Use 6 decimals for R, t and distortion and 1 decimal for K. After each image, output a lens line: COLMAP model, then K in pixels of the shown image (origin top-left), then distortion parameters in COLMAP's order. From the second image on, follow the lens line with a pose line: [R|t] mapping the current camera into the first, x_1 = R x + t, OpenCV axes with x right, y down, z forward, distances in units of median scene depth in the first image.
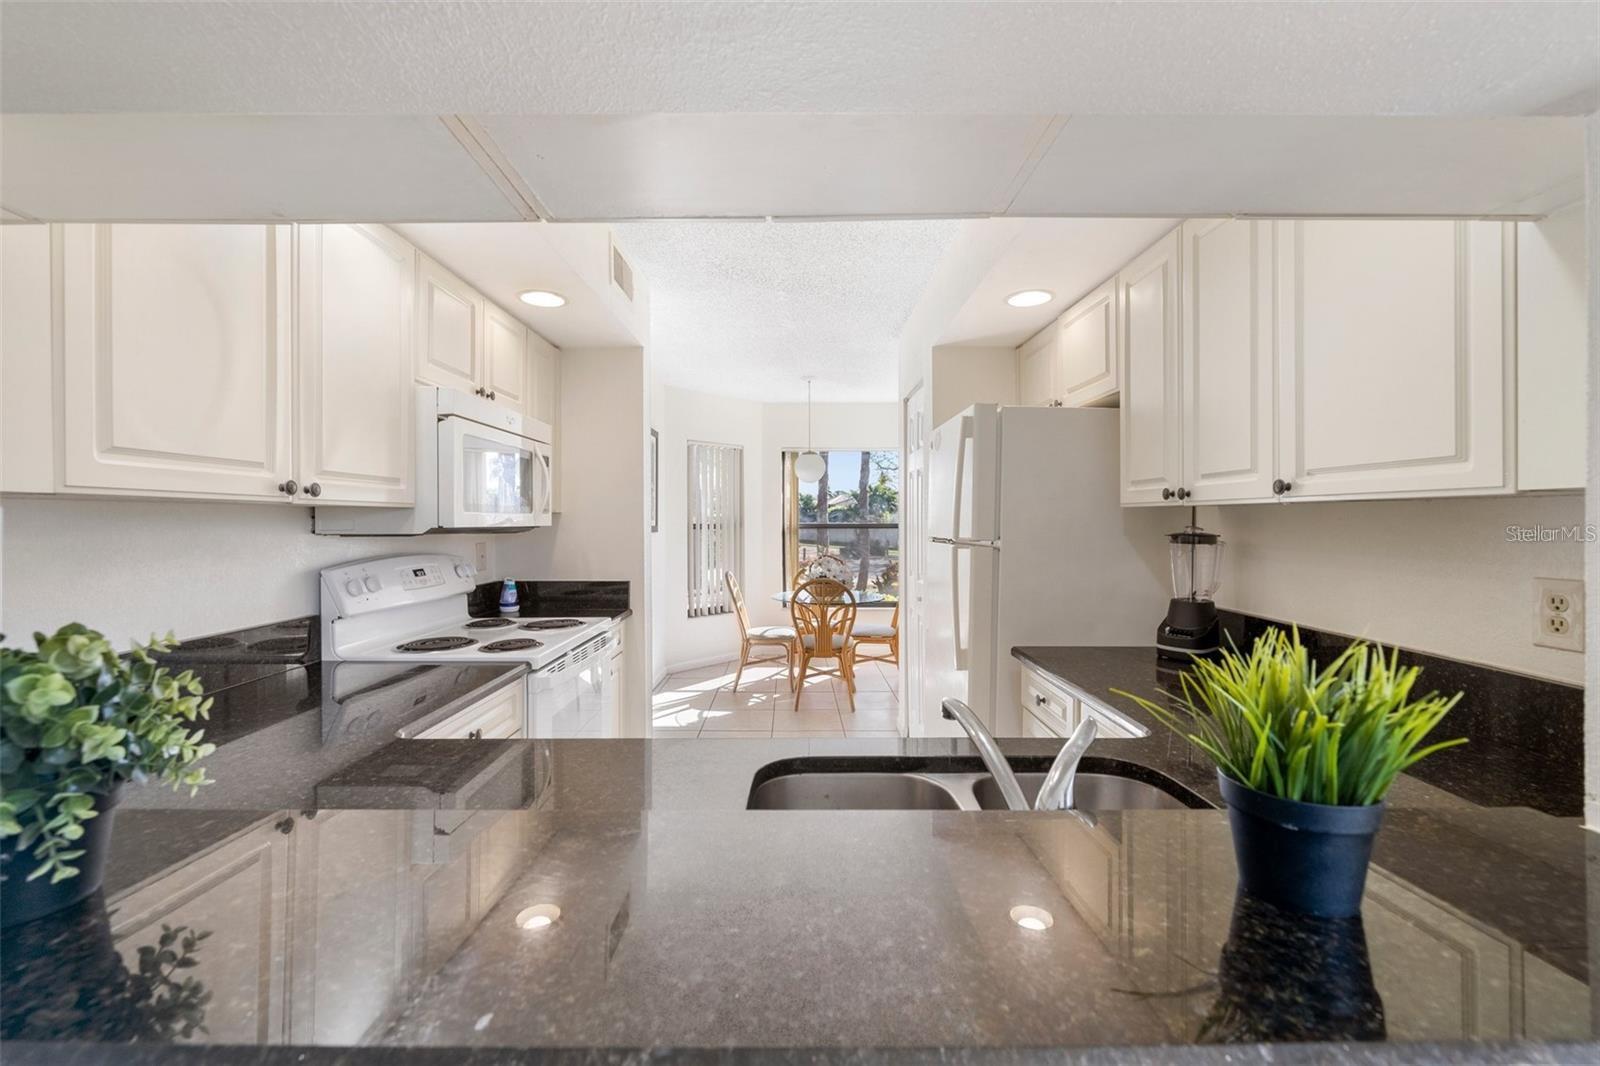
lens RADIAL K [[639.7, 0, 800.0], [0, 639.7, 523.5], [0, 0, 1]] dist [-0.000519, -0.000272]
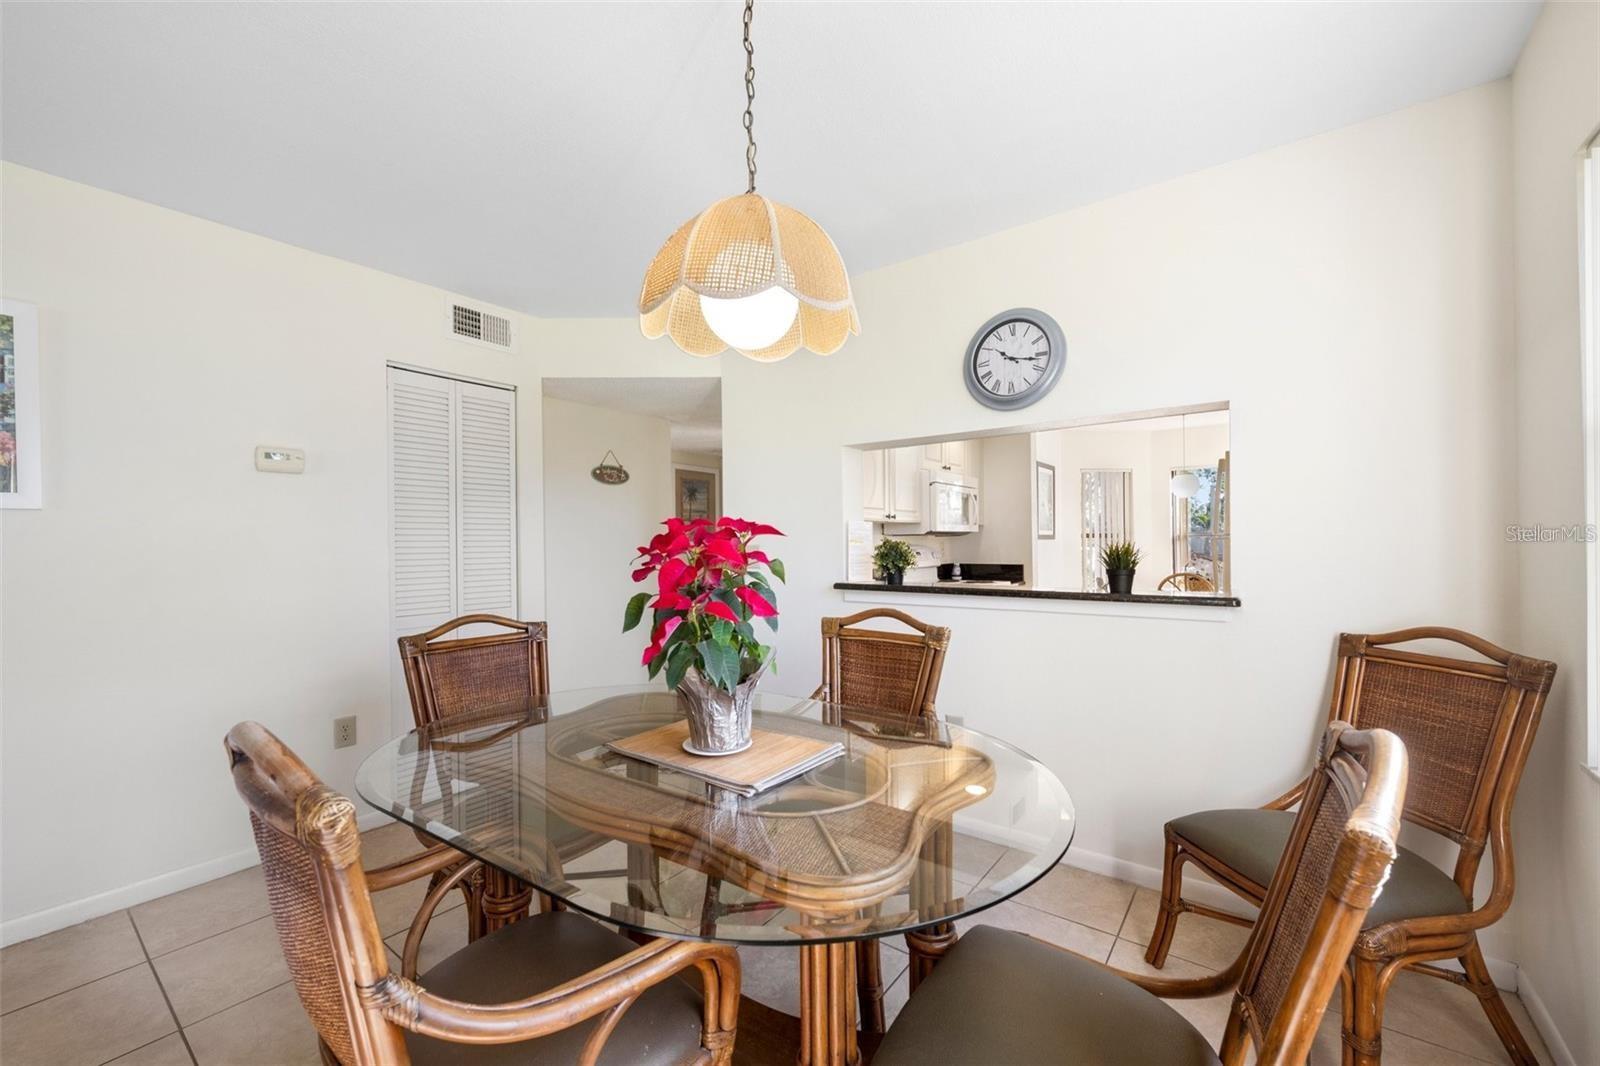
lens RADIAL K [[639.7, 0, 800.0], [0, 639.7, 523.5], [0, 0, 1]] dist [-0.000519, -0.000272]
pose [[0.797752, -0.017140, -0.602742, 0.286762], [0.003229, 0.999703, -0.024155, 0.020555], [0.602977, 0.017324, 0.797570, -0.715735]]
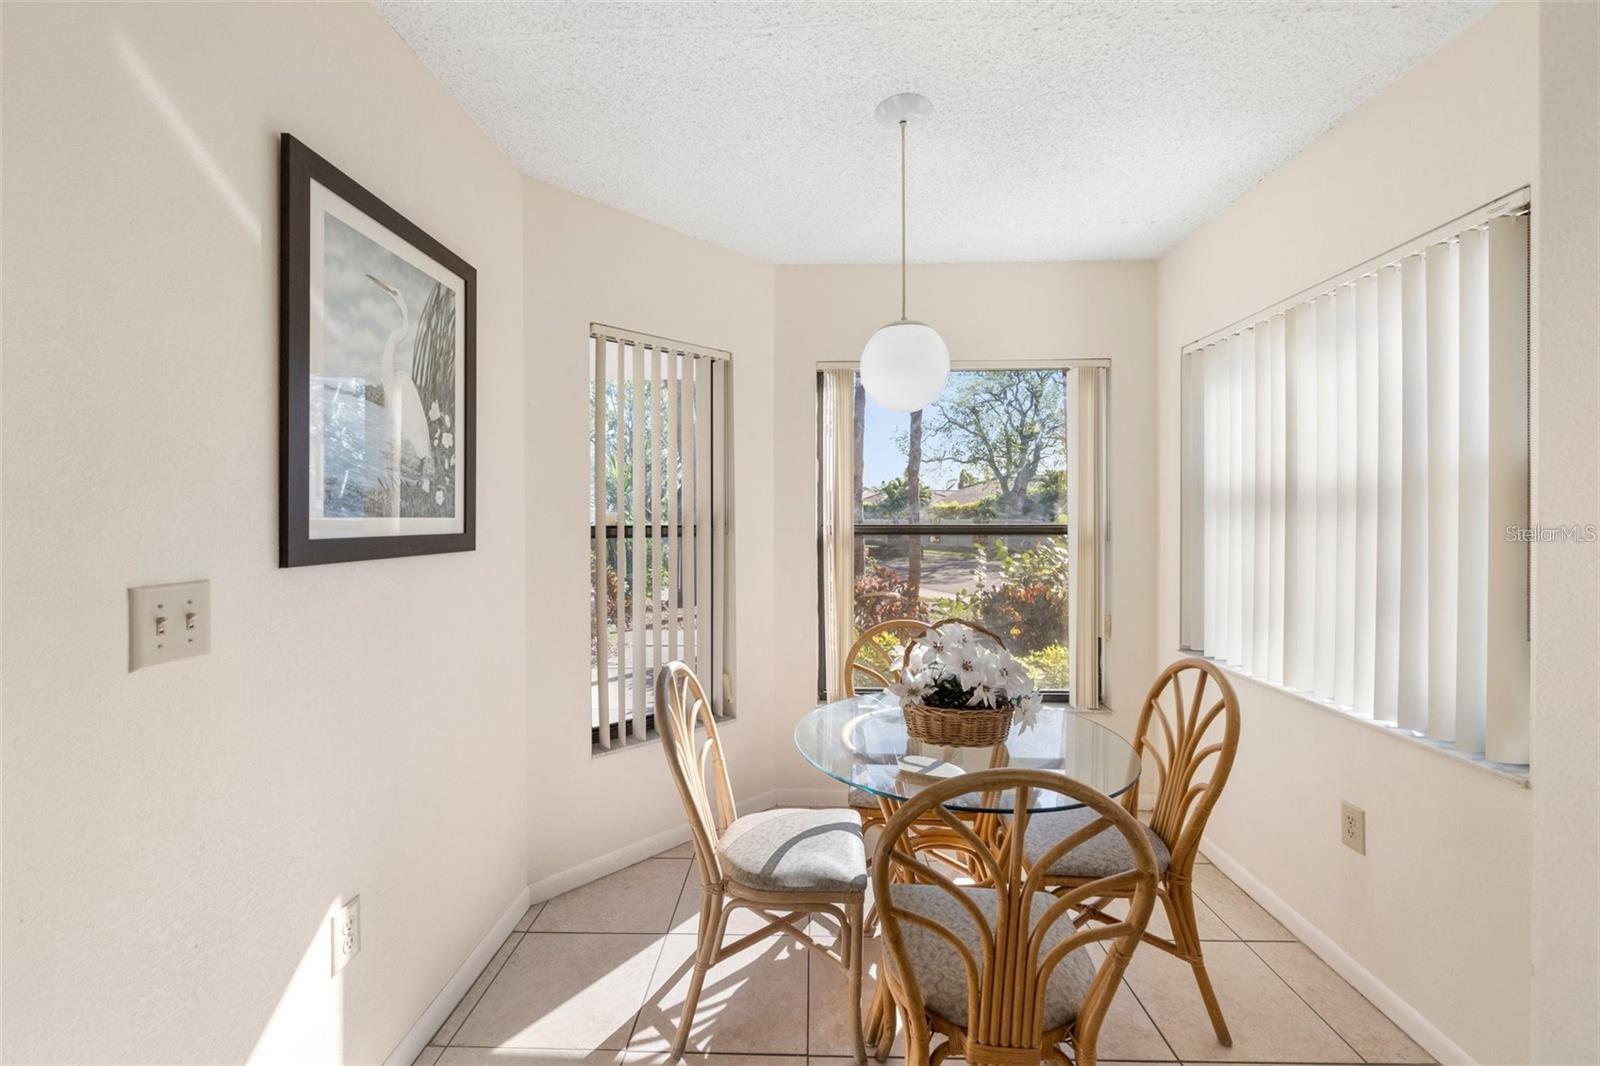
lens RADIAL K [[639.7, 0, 800.0], [0, 639.7, 523.5], [0, 0, 1]] dist [-0.000519, -0.000272]
pose [[0.998545, 0.000319, -0.053920, -0.031614], [-0.000153, 0.999995, 0.003085, -0.002862], [0.053921, -0.003073, 0.998540, 1.128724]]
